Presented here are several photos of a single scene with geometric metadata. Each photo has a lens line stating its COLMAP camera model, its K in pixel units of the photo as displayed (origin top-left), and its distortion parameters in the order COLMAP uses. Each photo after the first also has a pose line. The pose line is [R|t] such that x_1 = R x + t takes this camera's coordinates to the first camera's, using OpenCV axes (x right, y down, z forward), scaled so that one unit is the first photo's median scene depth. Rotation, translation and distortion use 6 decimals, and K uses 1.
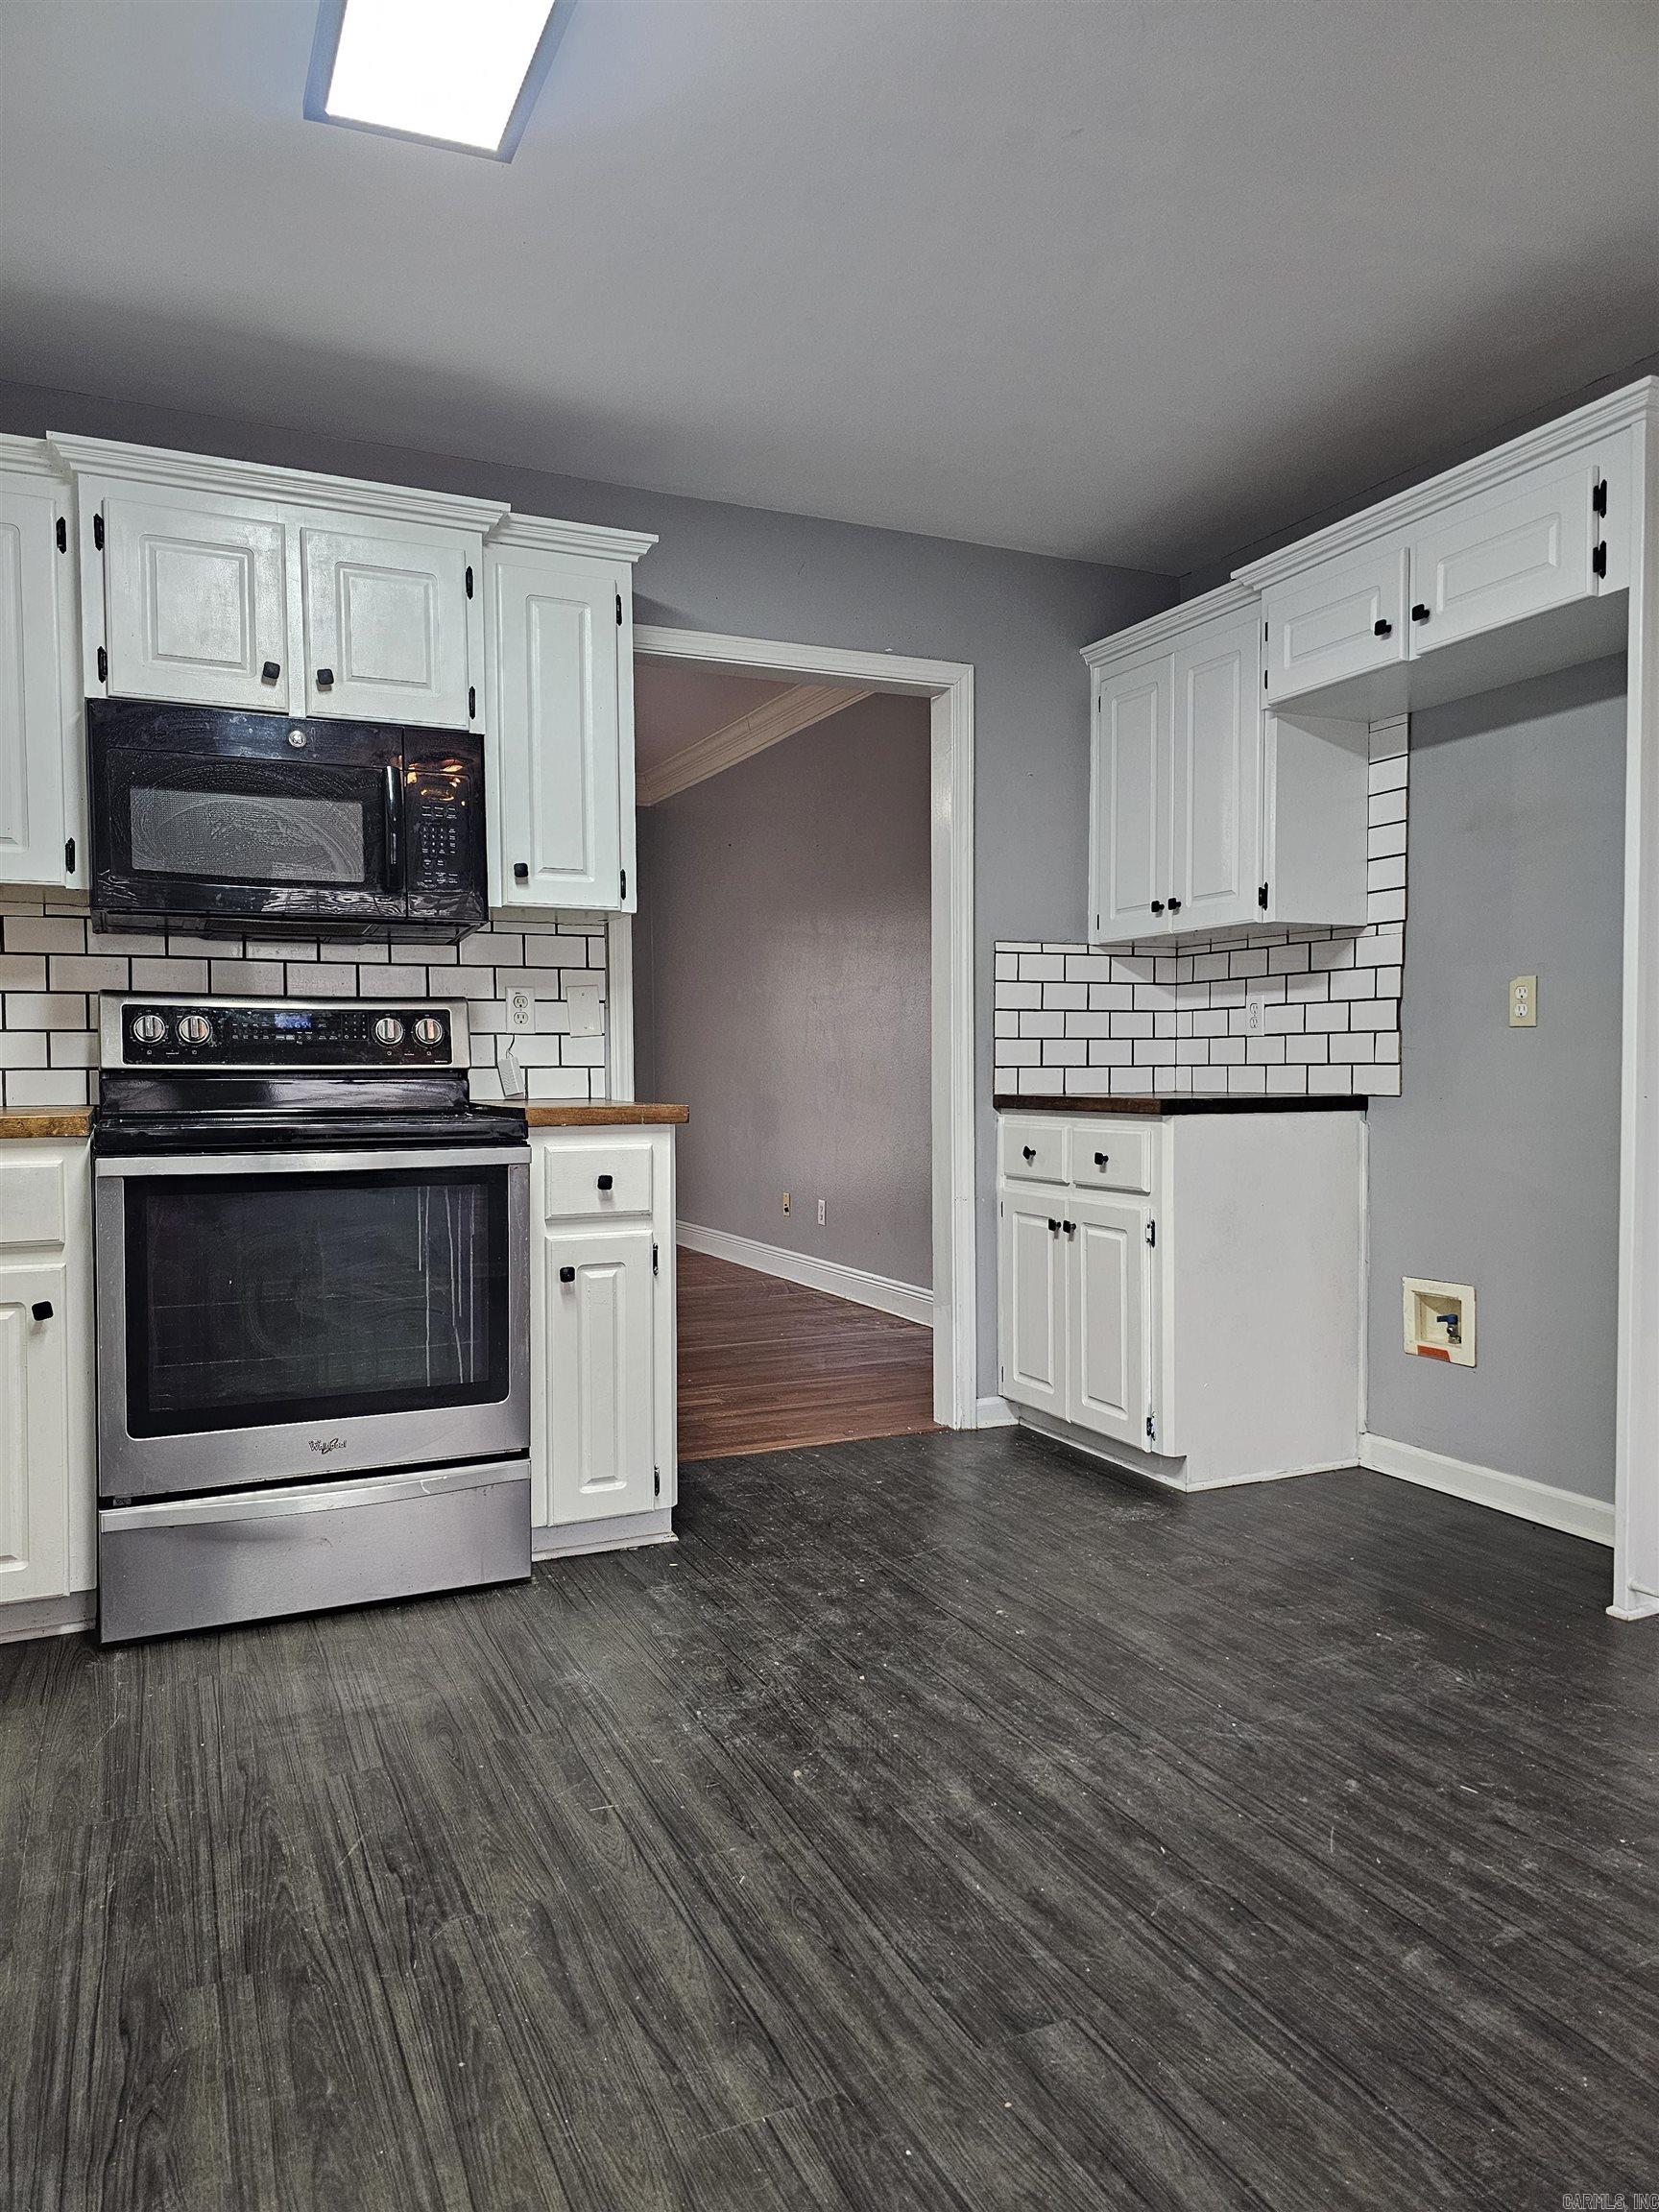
lens RADIAL K [[1477.3, 0, 829.5], [0, 1477.3, 1106.0], [0, 0, 1]] dist [0.067890, -0.059275]
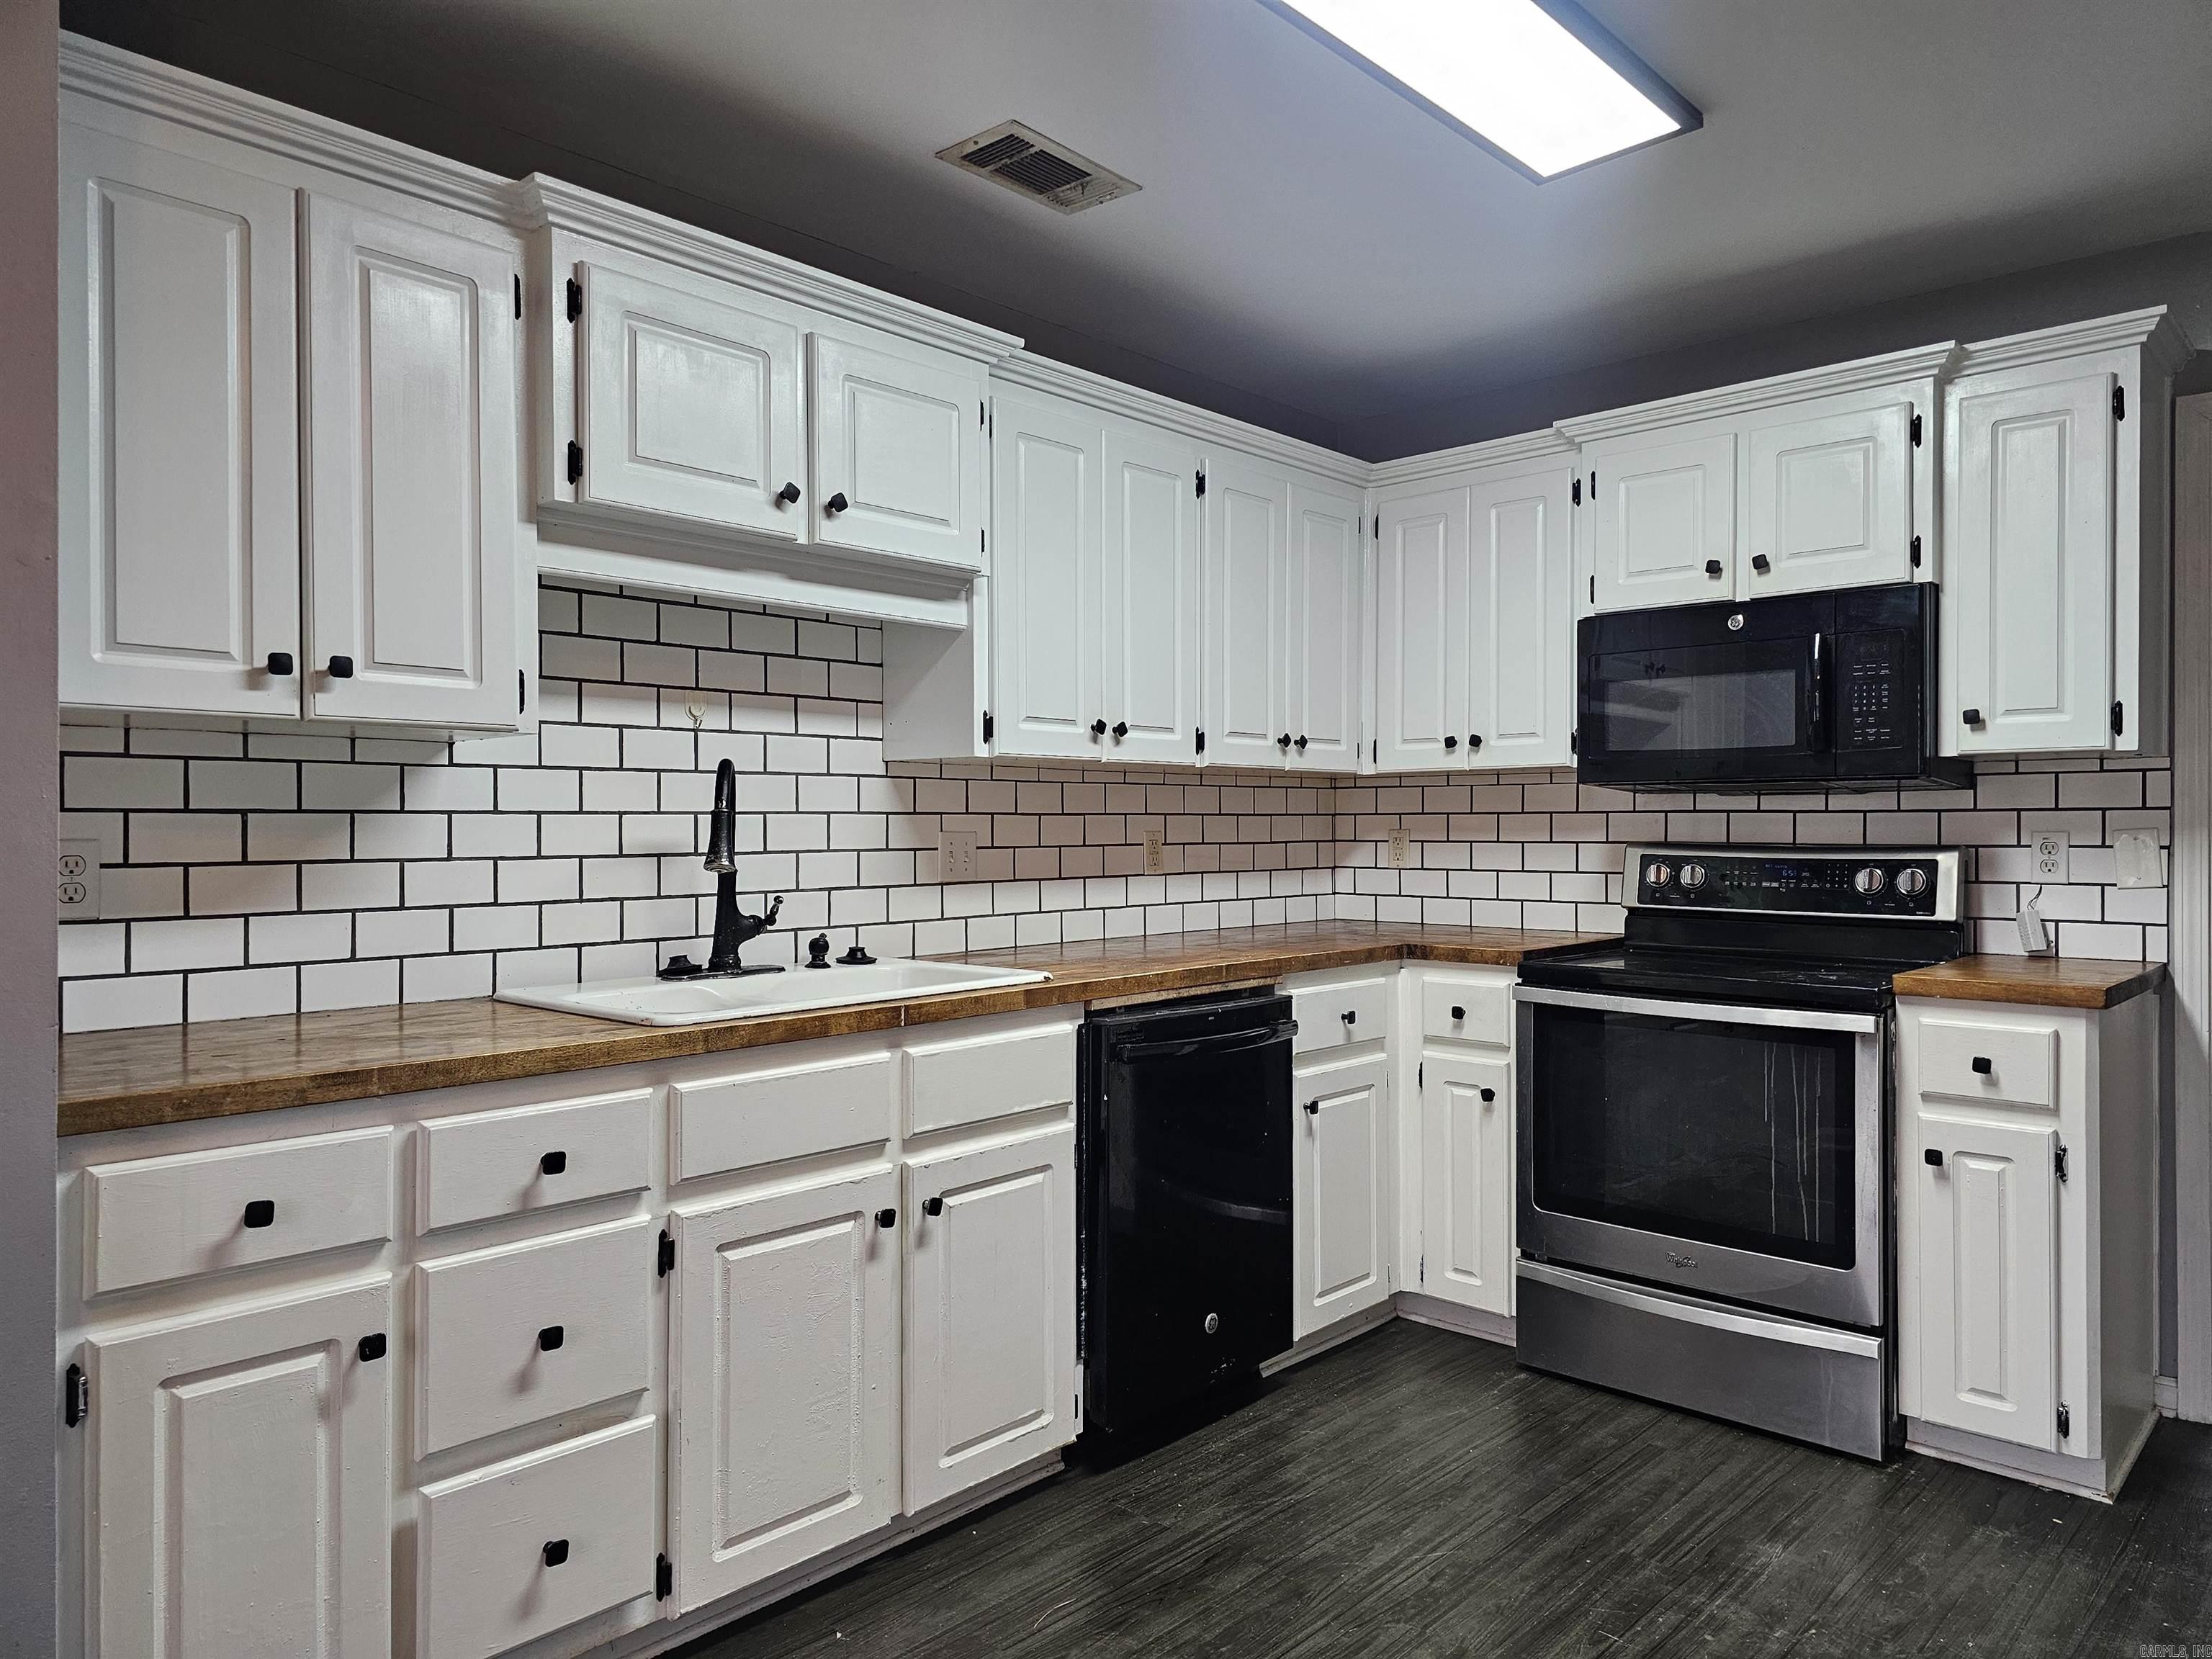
lens RADIAL K [[1477.3, 0, 1113.0], [0, 1477.3, 822.5], [0, 0, 1]] dist [0.067890, -0.059275]
pose [[0.385732, 0.003157, -0.922605, 0.474189], [-0.026124, 0.999631, -0.007501, -0.073601], [0.922241, 0.026996, 0.385672, 0.141515]]
